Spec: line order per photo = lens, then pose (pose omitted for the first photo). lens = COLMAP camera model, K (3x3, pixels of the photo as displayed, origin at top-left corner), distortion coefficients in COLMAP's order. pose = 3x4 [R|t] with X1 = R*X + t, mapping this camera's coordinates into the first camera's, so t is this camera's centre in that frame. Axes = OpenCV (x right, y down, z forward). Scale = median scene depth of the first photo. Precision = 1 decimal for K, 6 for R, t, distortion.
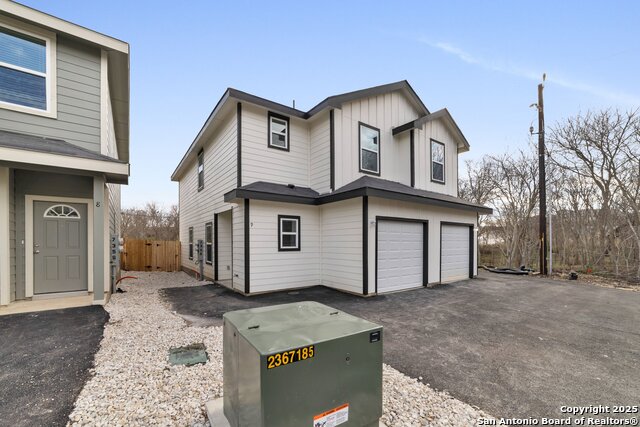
lens RADIAL K [[263.8, 0, 320.0], [0, 263.8, 239.7], [0, 0, 1]] dist [-0.004011, 0.000906]
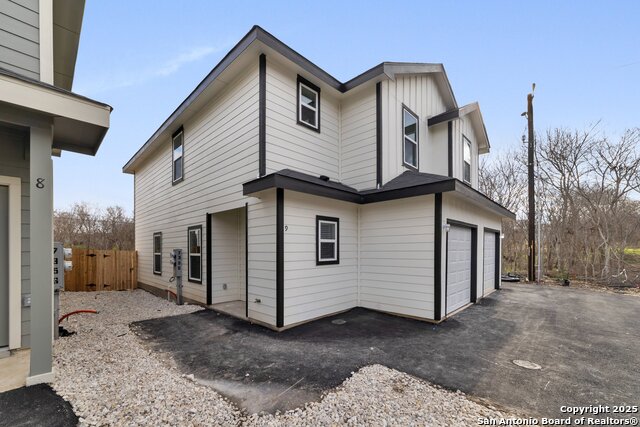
lens RADIAL K [[263.8, 0, 322.1], [0, 263.8, 246.0], [0, 0, 1]] dist [-0.004011, 0.000906]
pose [[0.982996, -0.002960, 0.183601, -0.260759], [0.003544, 0.999990, -0.002855, -0.006805], [-0.183591, 0.003457, 0.982997, 0.262627]]
